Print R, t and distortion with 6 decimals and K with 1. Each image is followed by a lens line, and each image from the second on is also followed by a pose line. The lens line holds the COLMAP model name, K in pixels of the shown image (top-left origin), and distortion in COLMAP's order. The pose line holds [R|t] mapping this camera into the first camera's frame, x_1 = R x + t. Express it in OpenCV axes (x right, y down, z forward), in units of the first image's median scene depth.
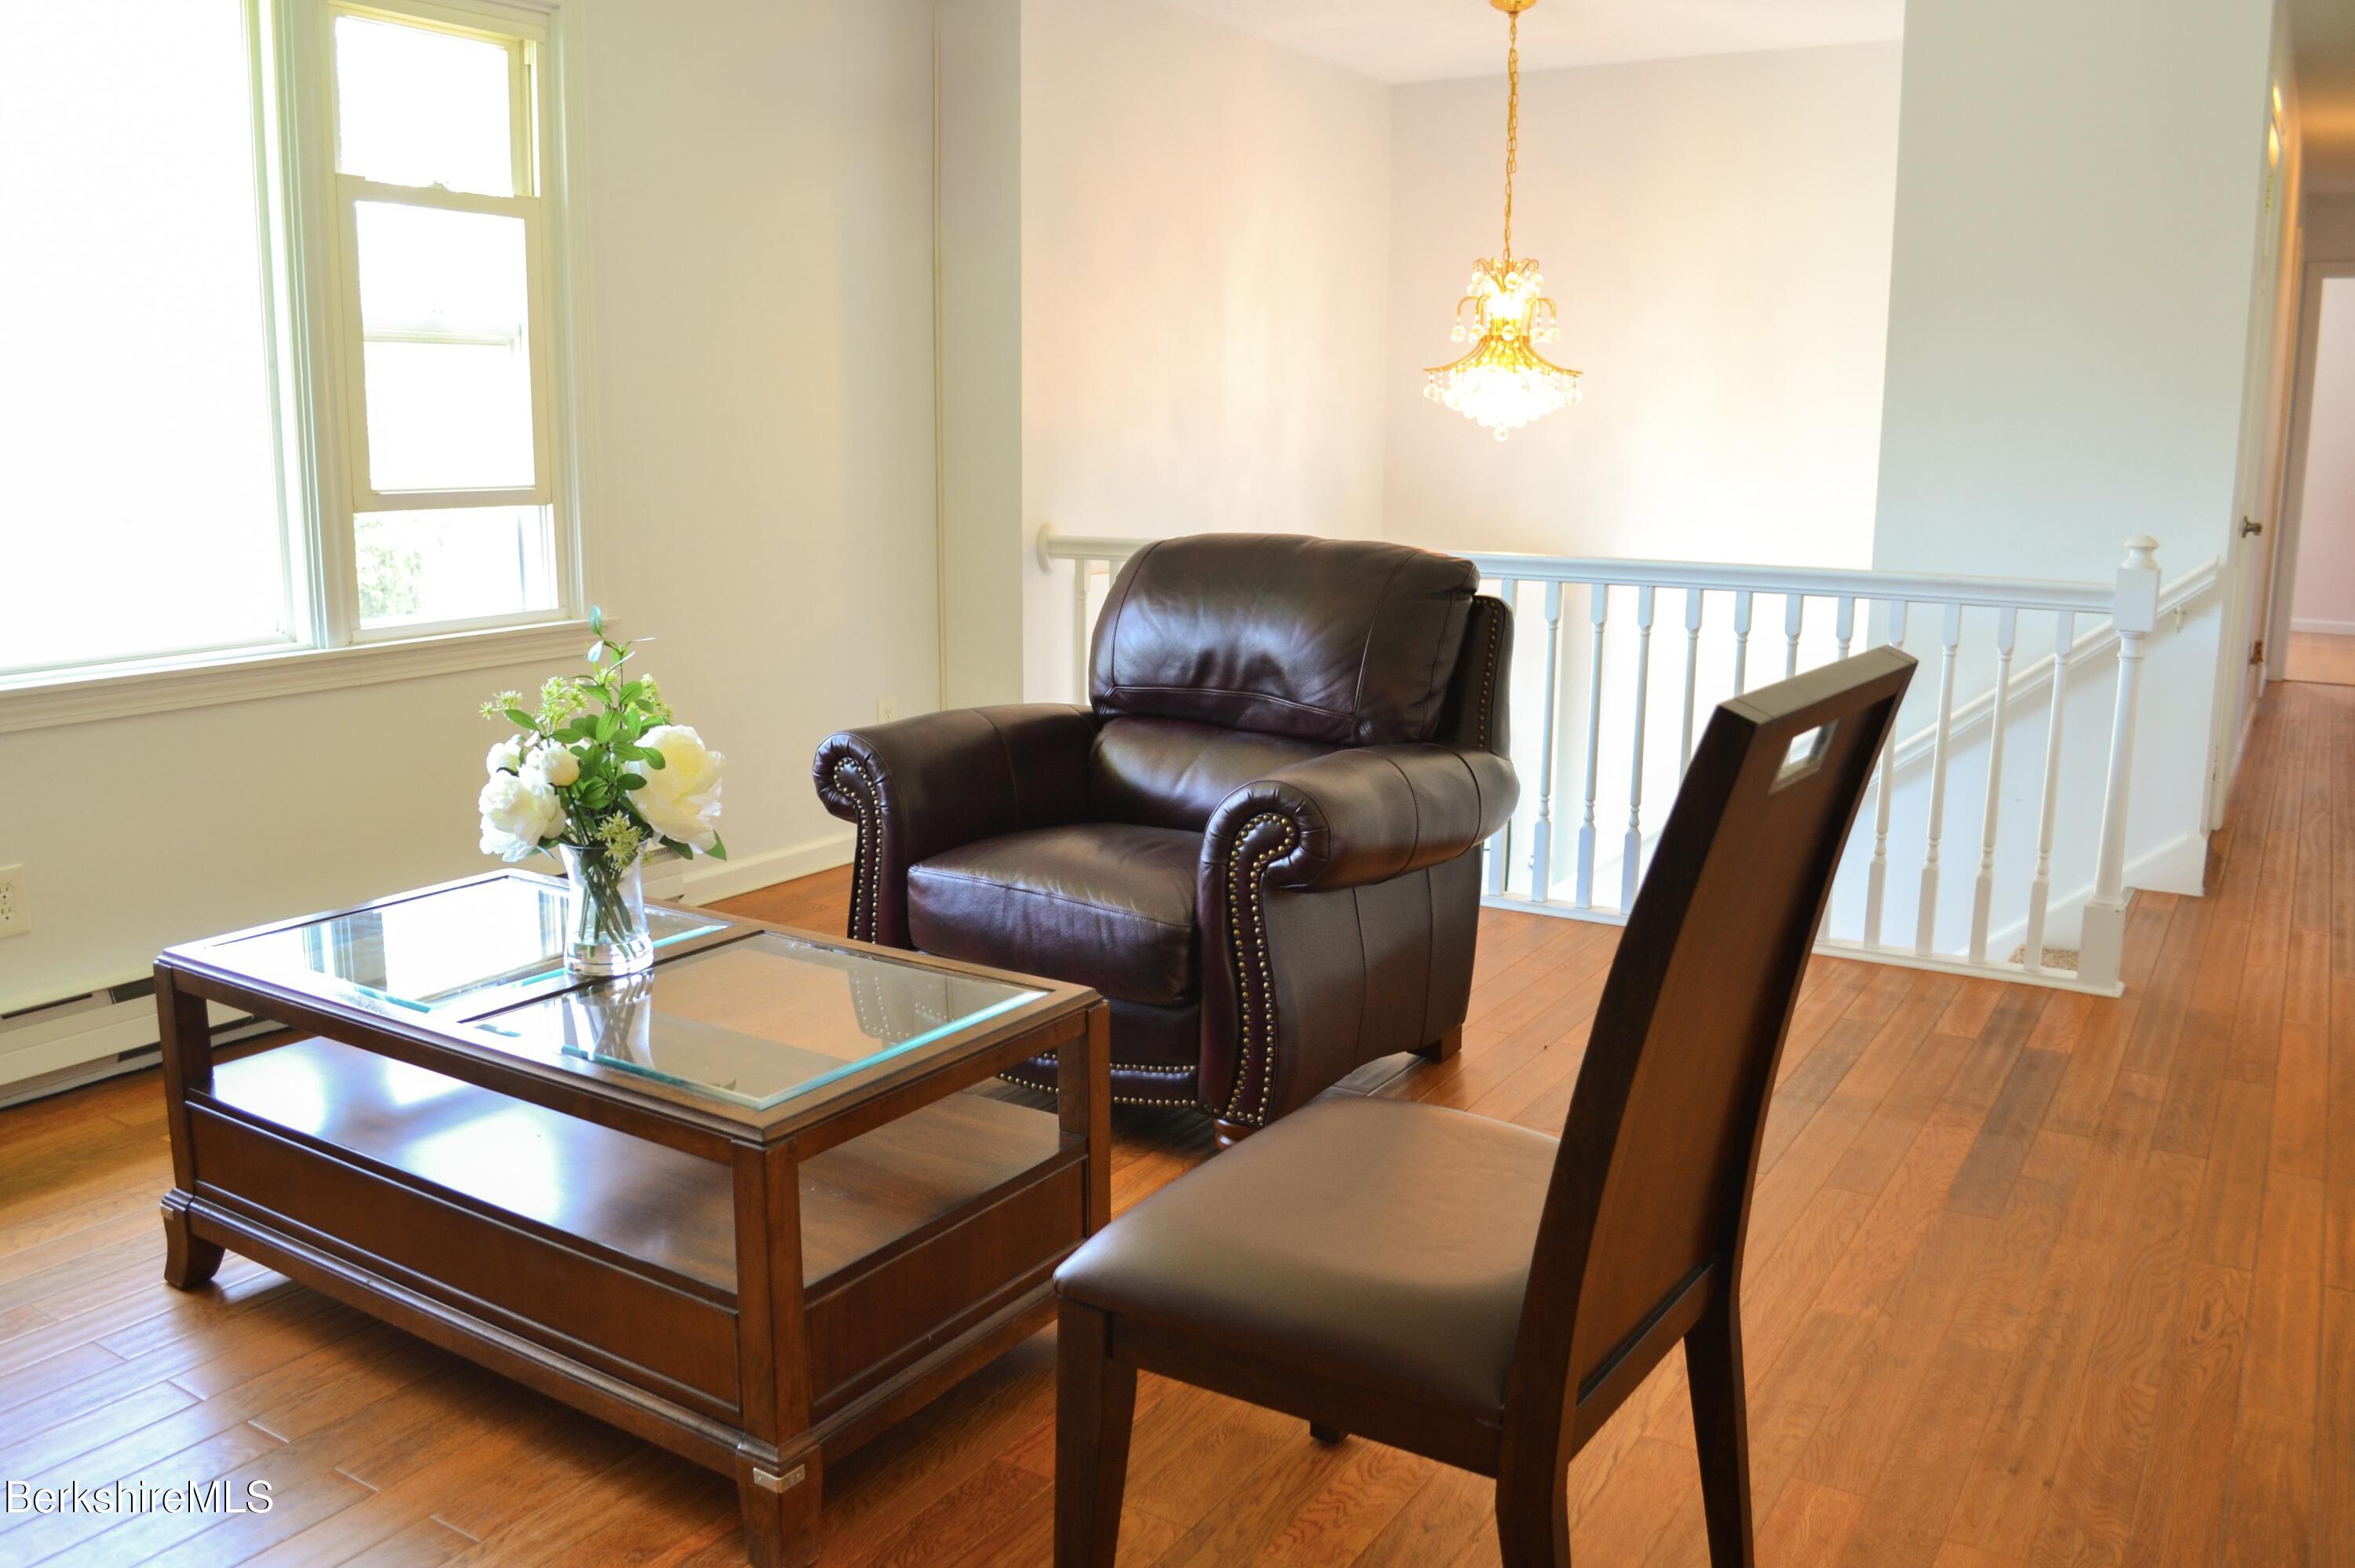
lens RADIAL K [[1854.4, 0, 1173.8], [0, 1854.4, 834.6], [0, 0, 1]] dist [-0.065728, 0.003782]
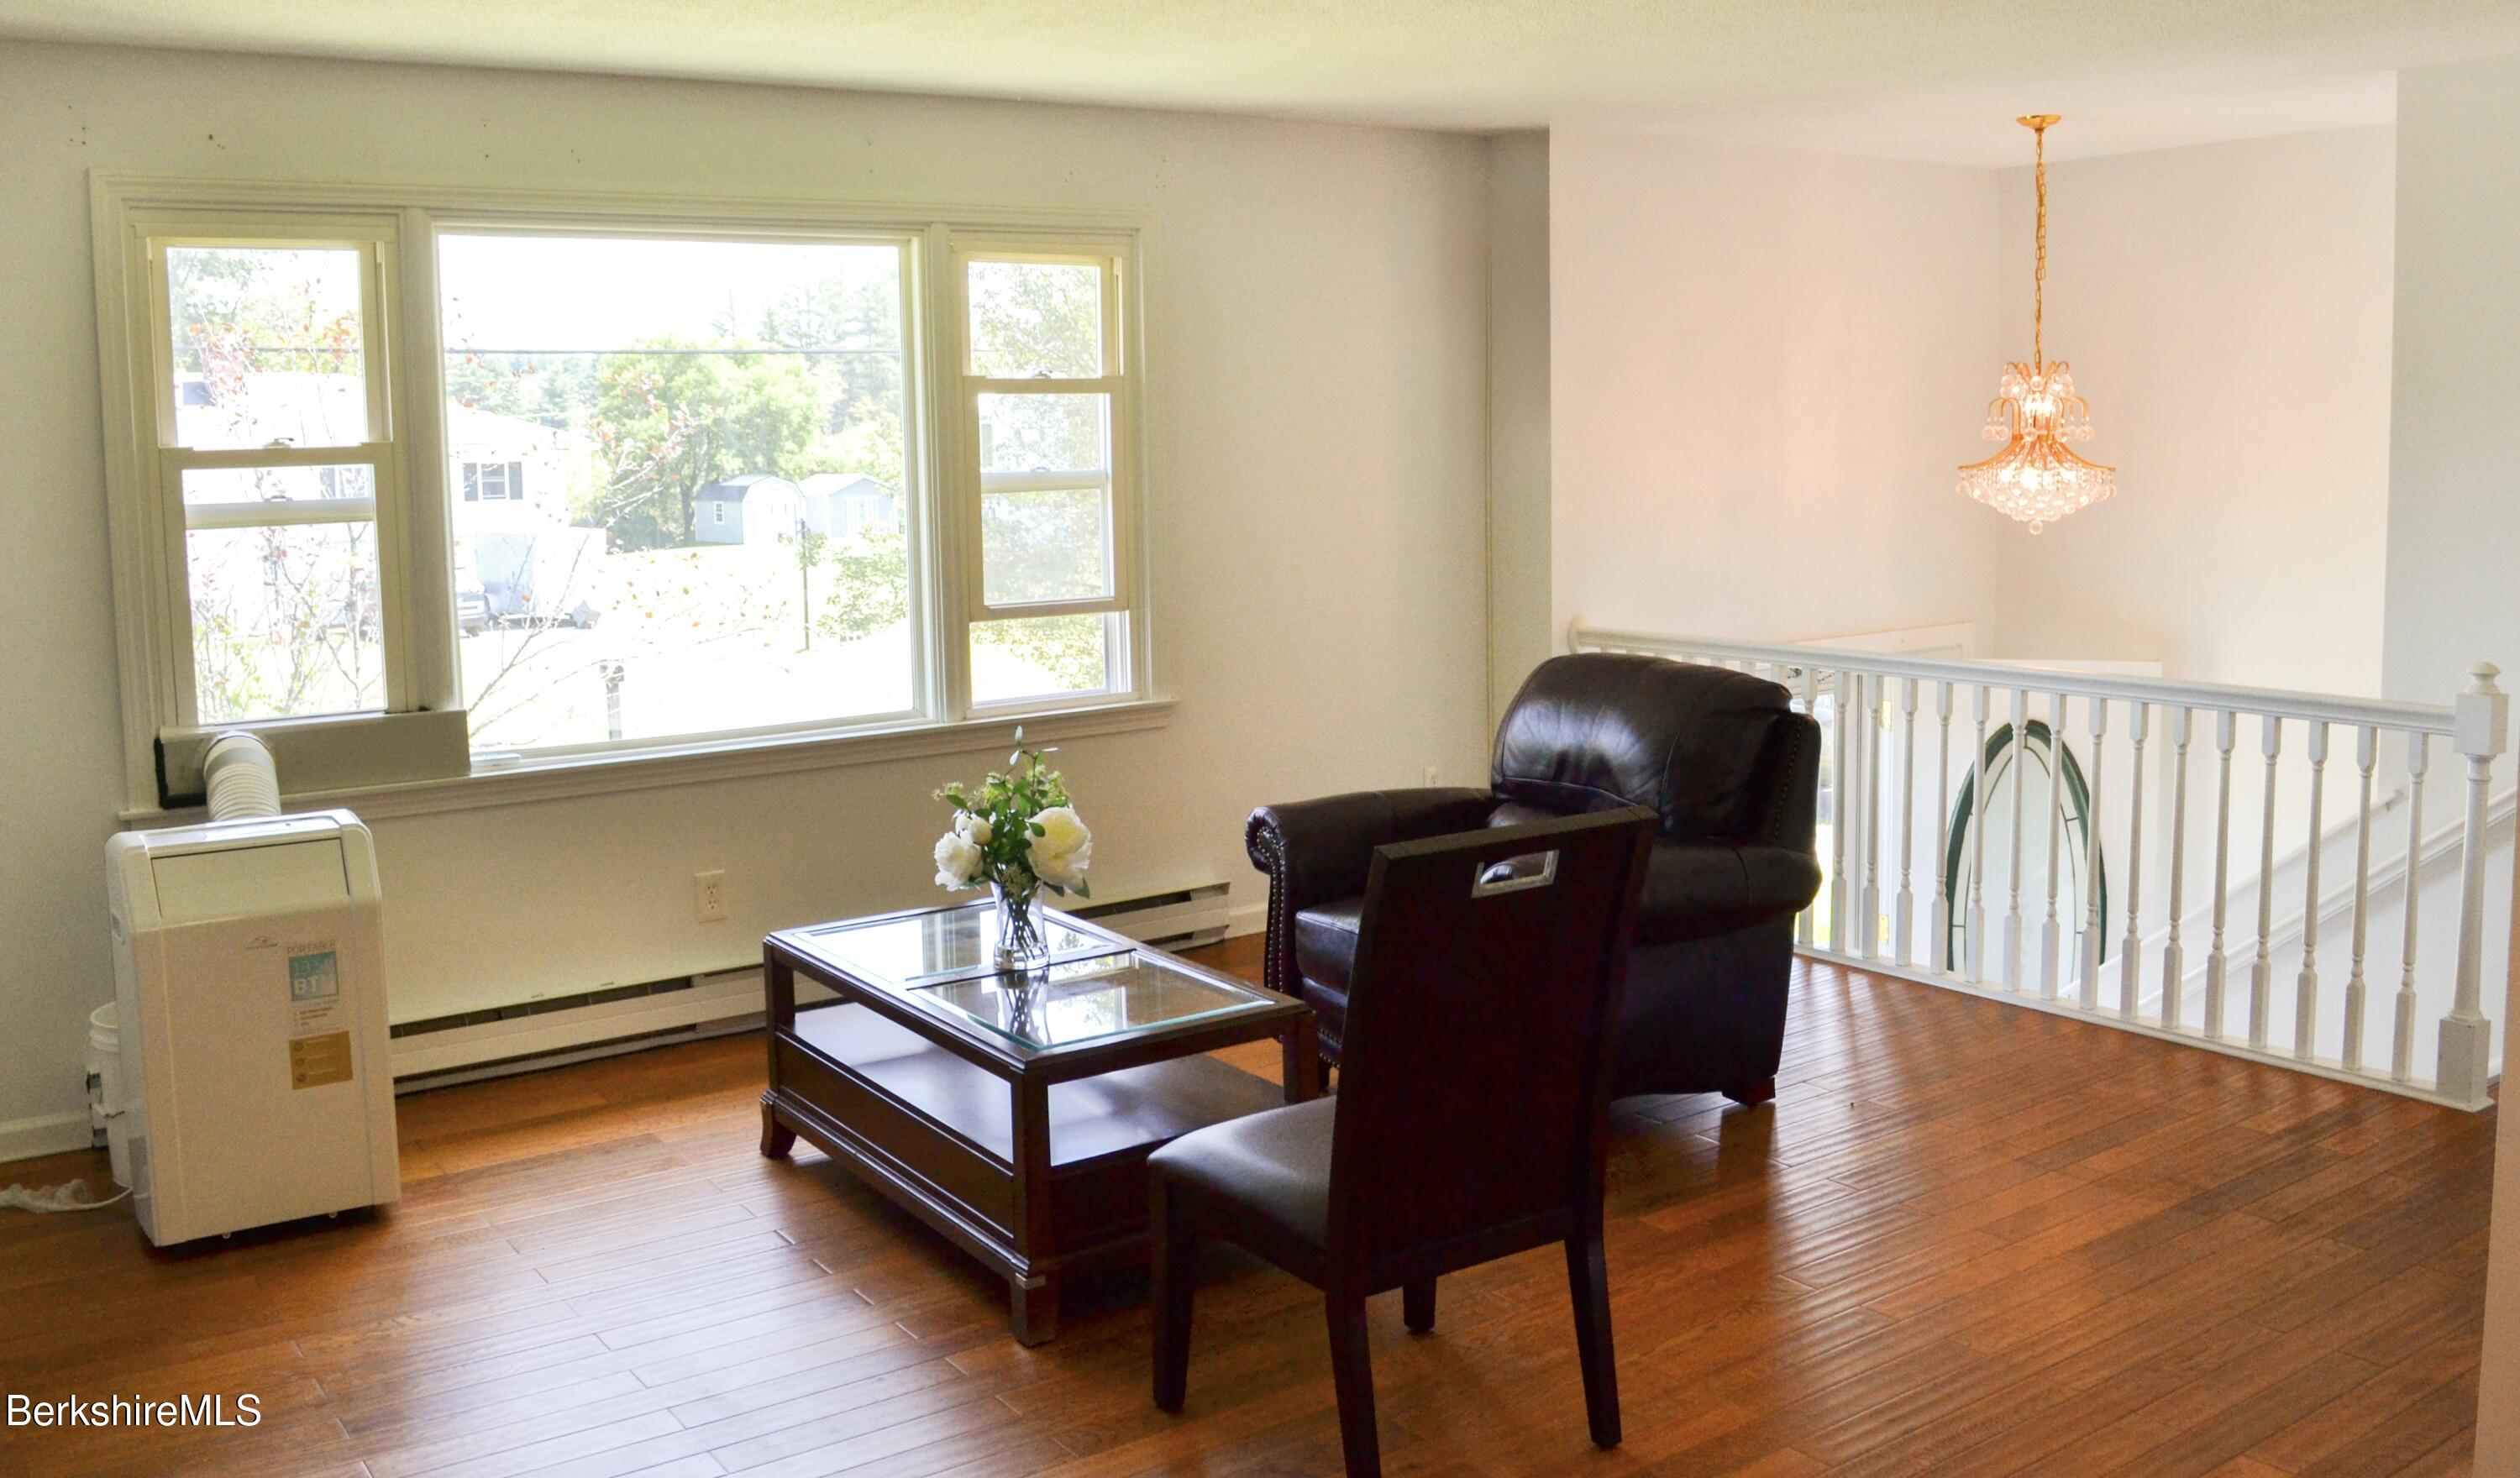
lens RADIAL K [[2094.5, 0, 1260.0], [0, 2094.5, 739.0], [0, 0, 1]] dist [-0.079692, 0.001692]
pose [[0.925166, 0.031769, -0.378230, 0.371722], [-0.056233, 0.996967, -0.053807, -0.022493], [0.375373, 0.071050, 0.924147, -0.373839]]
